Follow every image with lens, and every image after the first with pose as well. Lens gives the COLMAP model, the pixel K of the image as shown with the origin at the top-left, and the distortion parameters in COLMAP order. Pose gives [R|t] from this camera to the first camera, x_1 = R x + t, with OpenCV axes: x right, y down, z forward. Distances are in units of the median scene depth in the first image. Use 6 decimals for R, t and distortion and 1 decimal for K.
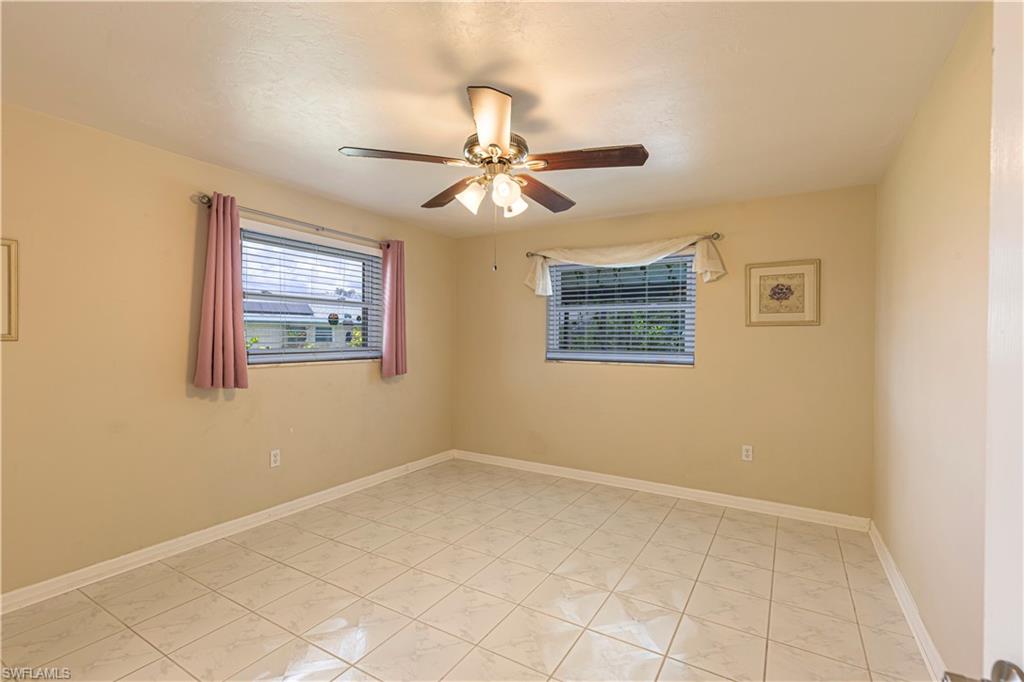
lens RADIAL K [[465.5, 0, 509.7], [0, 465.5, 340.6], [0, 0, 1]] dist [0.014147, -0.000083]
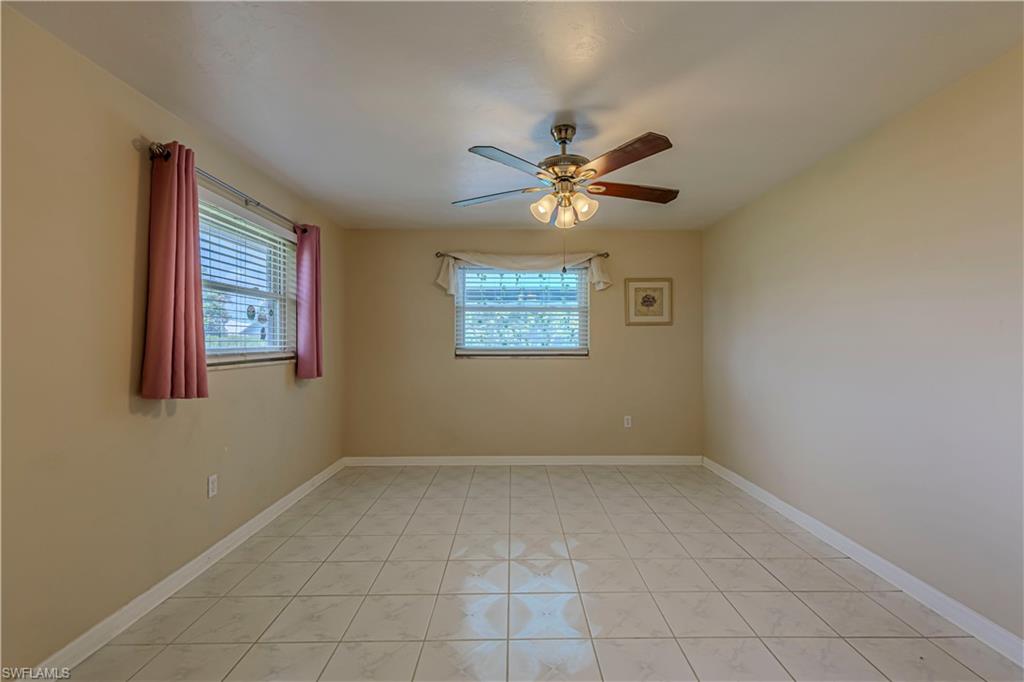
lens RADIAL K [[465.5, 0, 507.3], [0, 465.5, 343.8], [0, 0, 1]] dist [0.014147, -0.000083]
pose [[0.849897, -0.010899, 0.526836, -0.475864], [0.008318, 0.999939, 0.007266, 0.008536], [-0.526883, -0.001793, 0.849936, 0.056646]]
